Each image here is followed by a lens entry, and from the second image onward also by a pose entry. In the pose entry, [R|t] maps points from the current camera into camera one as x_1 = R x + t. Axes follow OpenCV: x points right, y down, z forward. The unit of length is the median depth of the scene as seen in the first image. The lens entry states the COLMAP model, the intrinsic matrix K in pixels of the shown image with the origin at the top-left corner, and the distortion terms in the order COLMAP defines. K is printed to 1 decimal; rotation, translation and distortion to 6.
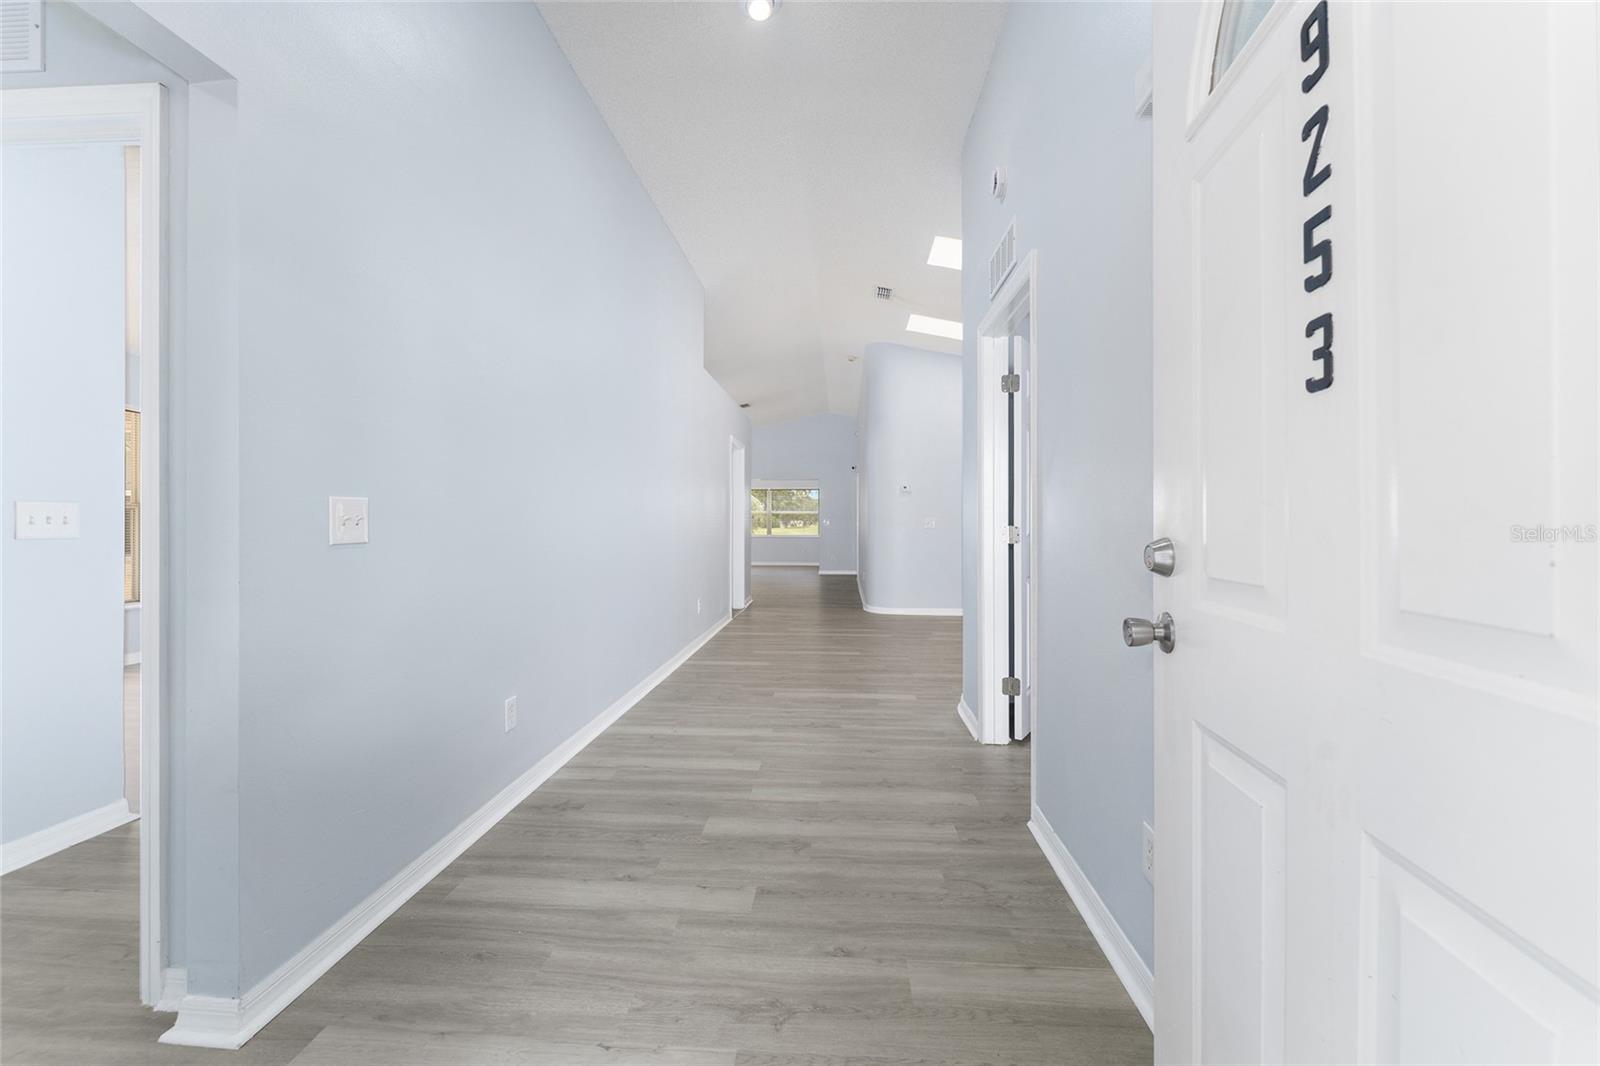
lens RADIAL K [[638.8, 0, 801.2], [0, 638.8, 526.9], [0, 0, 1]] dist [-0.001257, -0.000002]
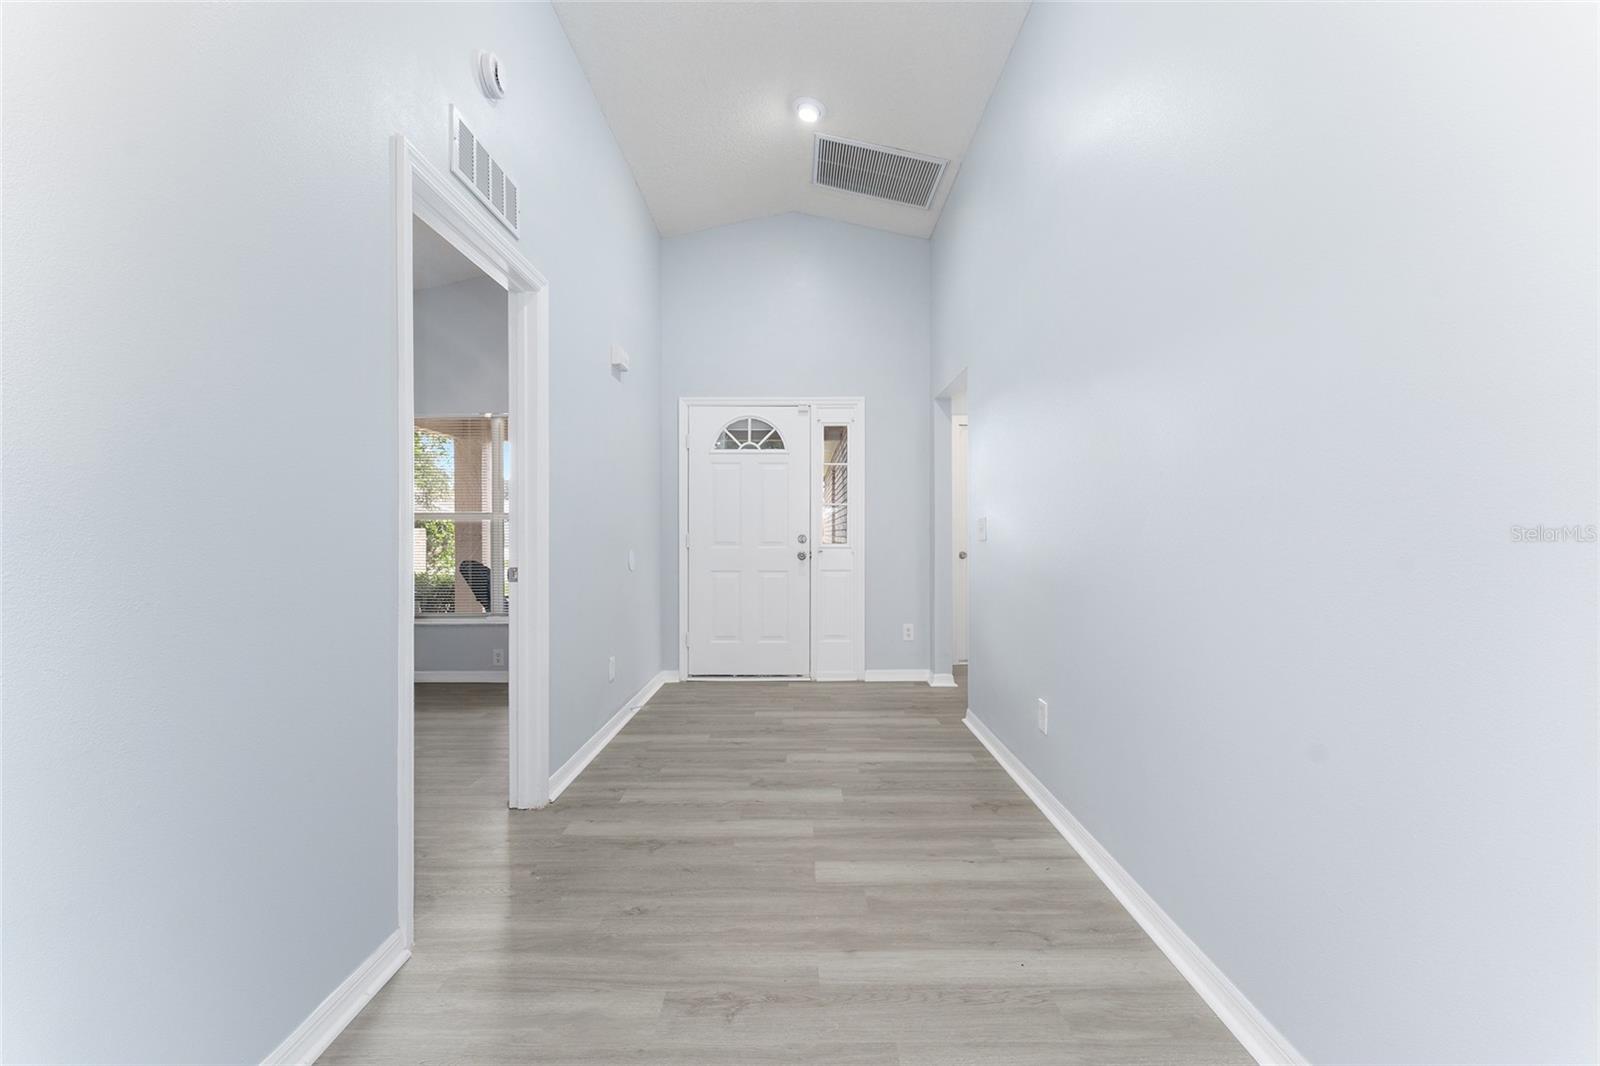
lens RADIAL K [[638.8, 0, 801.3], [0, 638.8, 533.2], [0, 0, 1]] dist [-0.001257, -0.000002]
pose [[-0.997819, -0.000431, -0.066008, -0.001932], [-0.000956, 0.999968, 0.007921, -0.007477], [0.066002, 0.007967, -0.997788, 2.154722]]
